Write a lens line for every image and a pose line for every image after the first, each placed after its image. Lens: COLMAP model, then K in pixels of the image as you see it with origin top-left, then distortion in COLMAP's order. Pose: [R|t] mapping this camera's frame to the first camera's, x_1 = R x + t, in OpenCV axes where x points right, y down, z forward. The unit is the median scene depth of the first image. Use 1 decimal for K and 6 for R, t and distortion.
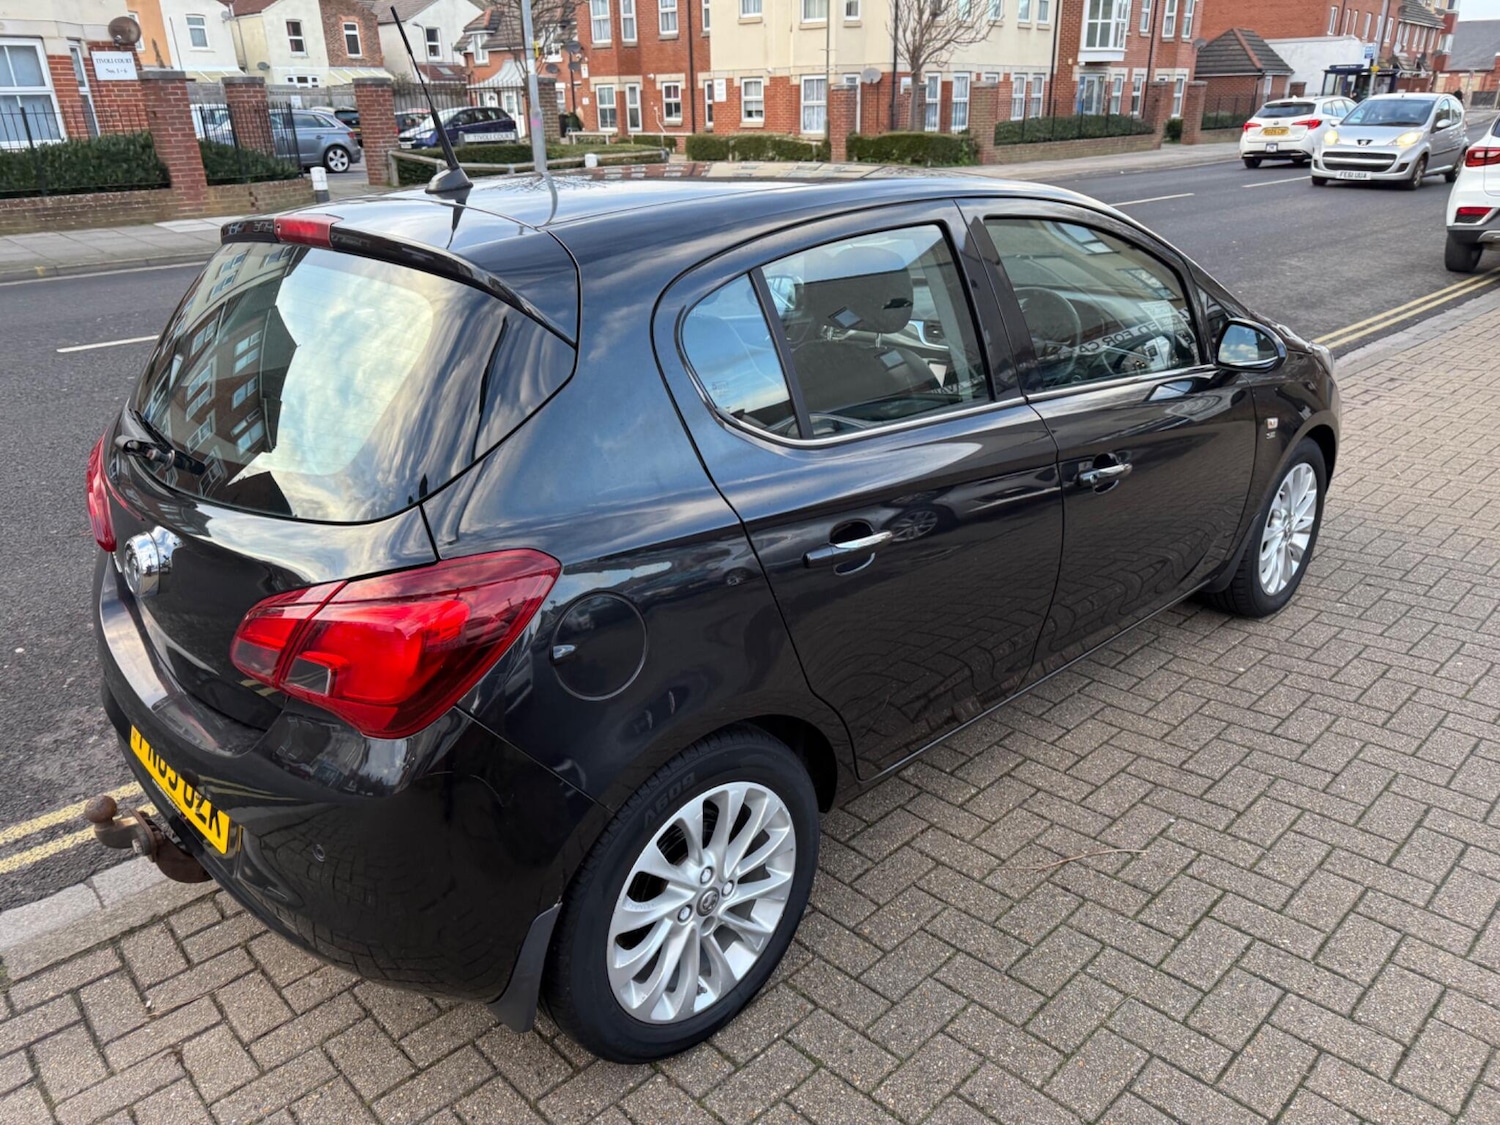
lens RADIAL K [[1059.0, 0, 751.5], [0, 1059.0, 563.7], [0, 0, 1]] dist [0.015493, -0.021718]
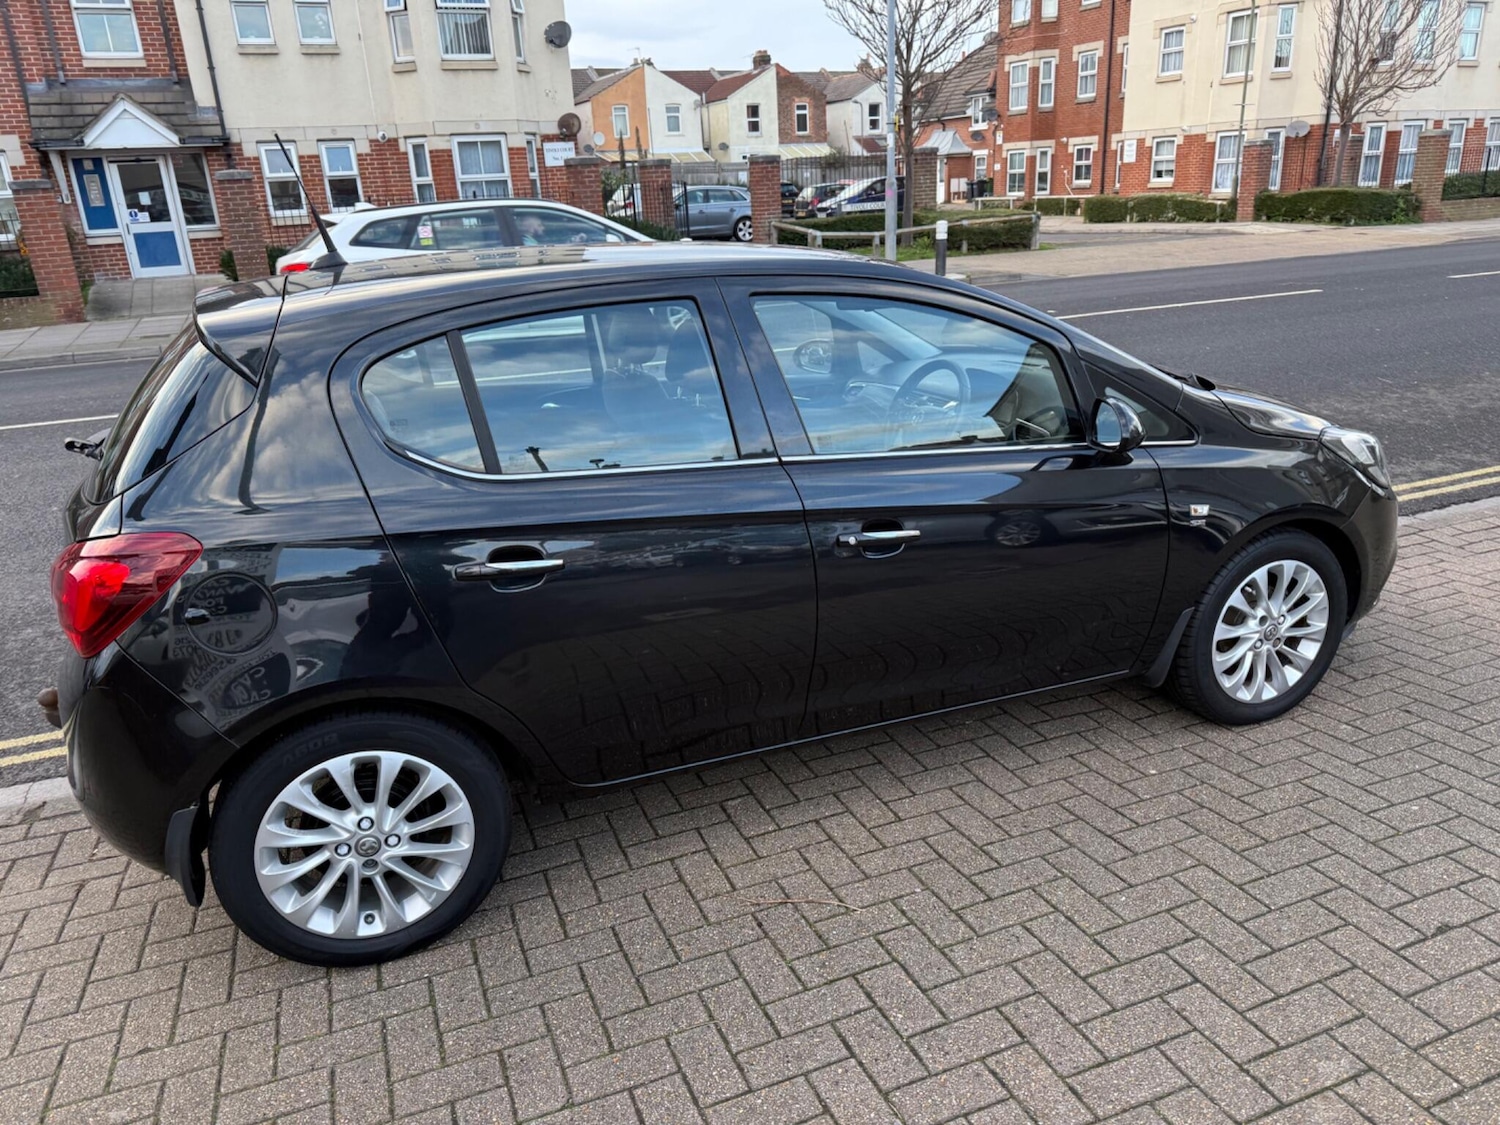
lens RADIAL K [[1057.1, 0, 756.9], [0, 1057.1, 568.9], [0, 0, 1]] dist [0.021458, -0.025277]
pose [[0.926255, 0.101695, -0.362918, 0.042690], [-0.119191, 0.992529, -0.026084, -0.000995], [0.357554, 0.067417, 0.931456, 0.000268]]
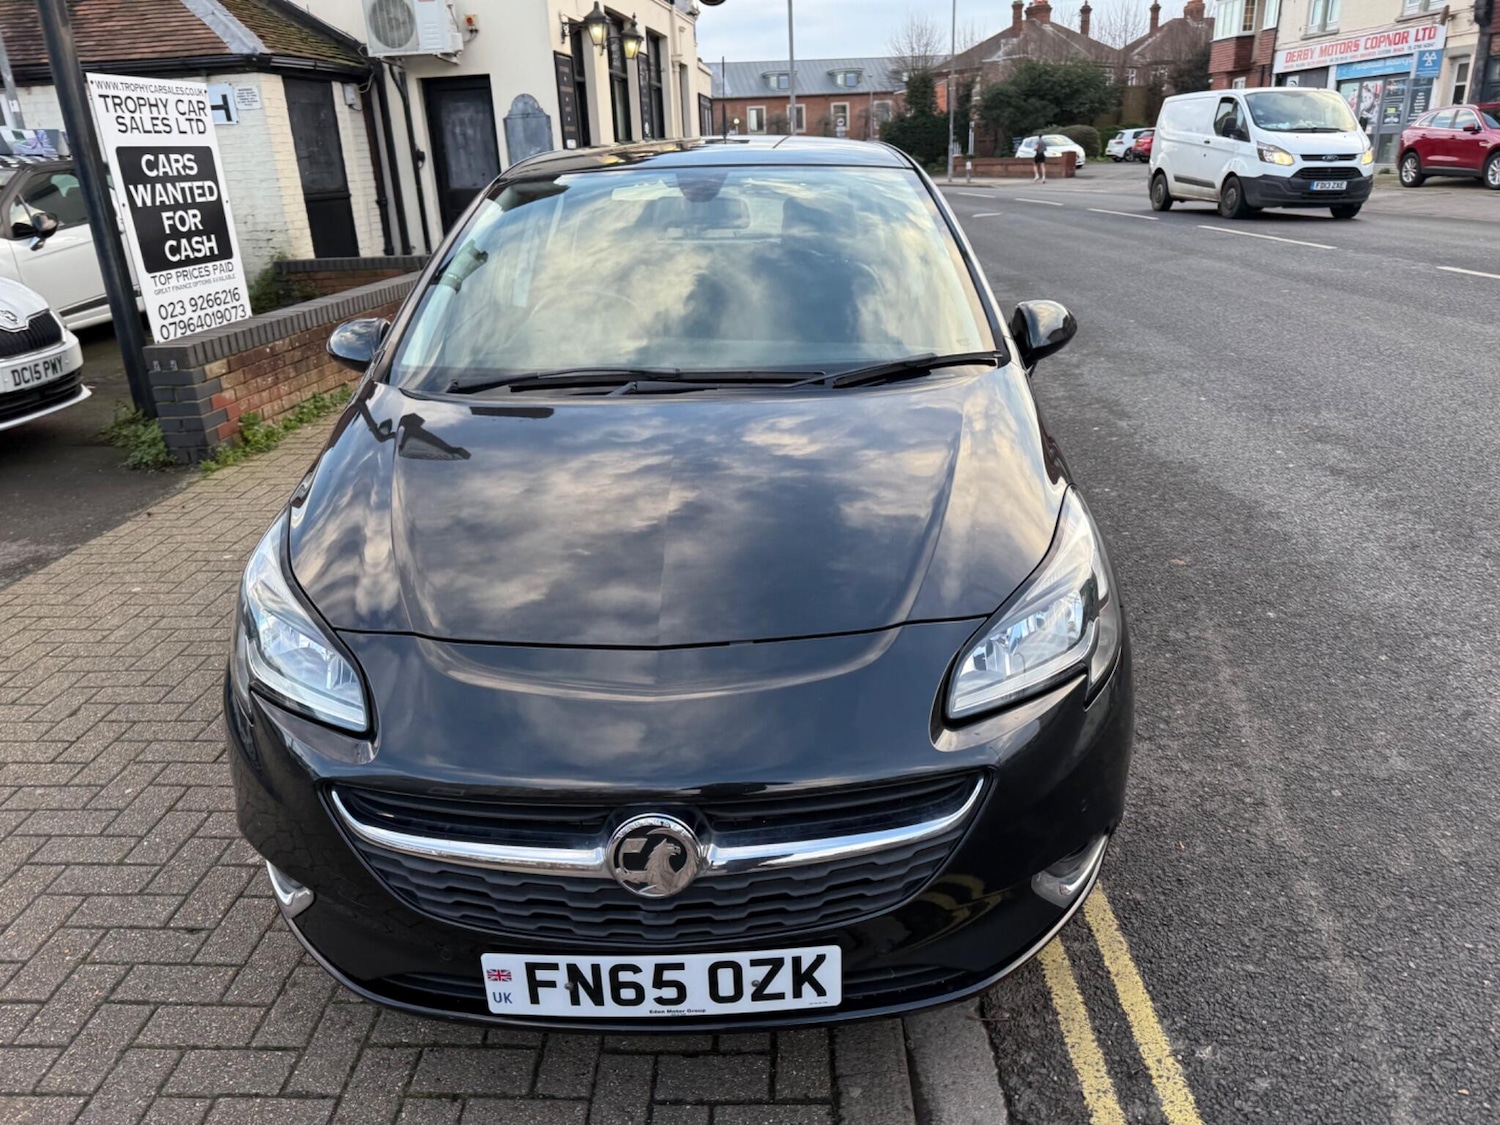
lens RADIAL K [[1064.2, 0, 757.2], [0, 1064.2, 559.1], [0, 0, 1]] dist [0.019901, -0.025500]
pose [[-0.698604, 0.297411, -0.650769, 0.074078], [-0.230361, 0.767601, 0.598099, -0.058873], [0.677412, 0.567746, -0.467737, 0.147123]]
